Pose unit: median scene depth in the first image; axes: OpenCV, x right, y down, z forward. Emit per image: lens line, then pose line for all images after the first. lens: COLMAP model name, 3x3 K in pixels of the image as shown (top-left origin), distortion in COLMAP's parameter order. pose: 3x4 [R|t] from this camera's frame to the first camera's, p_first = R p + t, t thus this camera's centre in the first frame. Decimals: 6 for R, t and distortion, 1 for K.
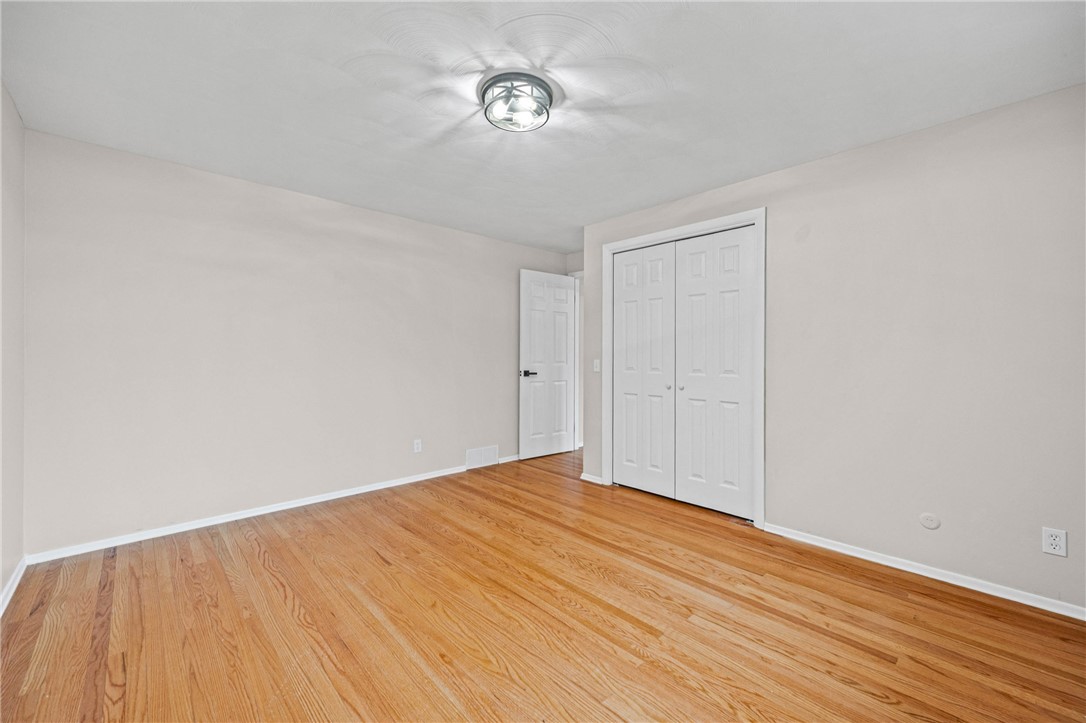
lens RADIAL K [[424.4, 0, 543.9], [0, 424.4, 359.3], [0, 0, 1]] dist [-0.000778, -0.000008]
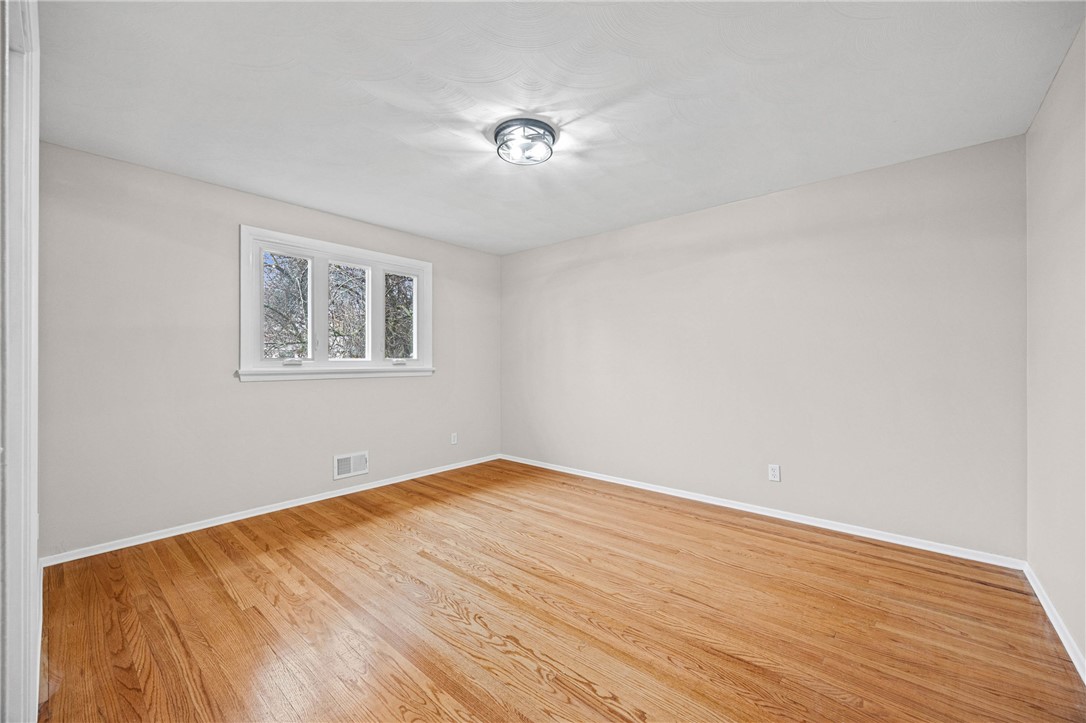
lens RADIAL K [[424.4, 0, 543.9], [0, 424.4, 359.3], [0, 0, 1]] dist [-0.000778, -0.000008]
pose [[-0.994966, -0.002153, -0.100191, 0.000429], [-0.002720, 0.999981, 0.005525, -0.015361], [0.100177, 0.005770, -0.994953, 2.120140]]
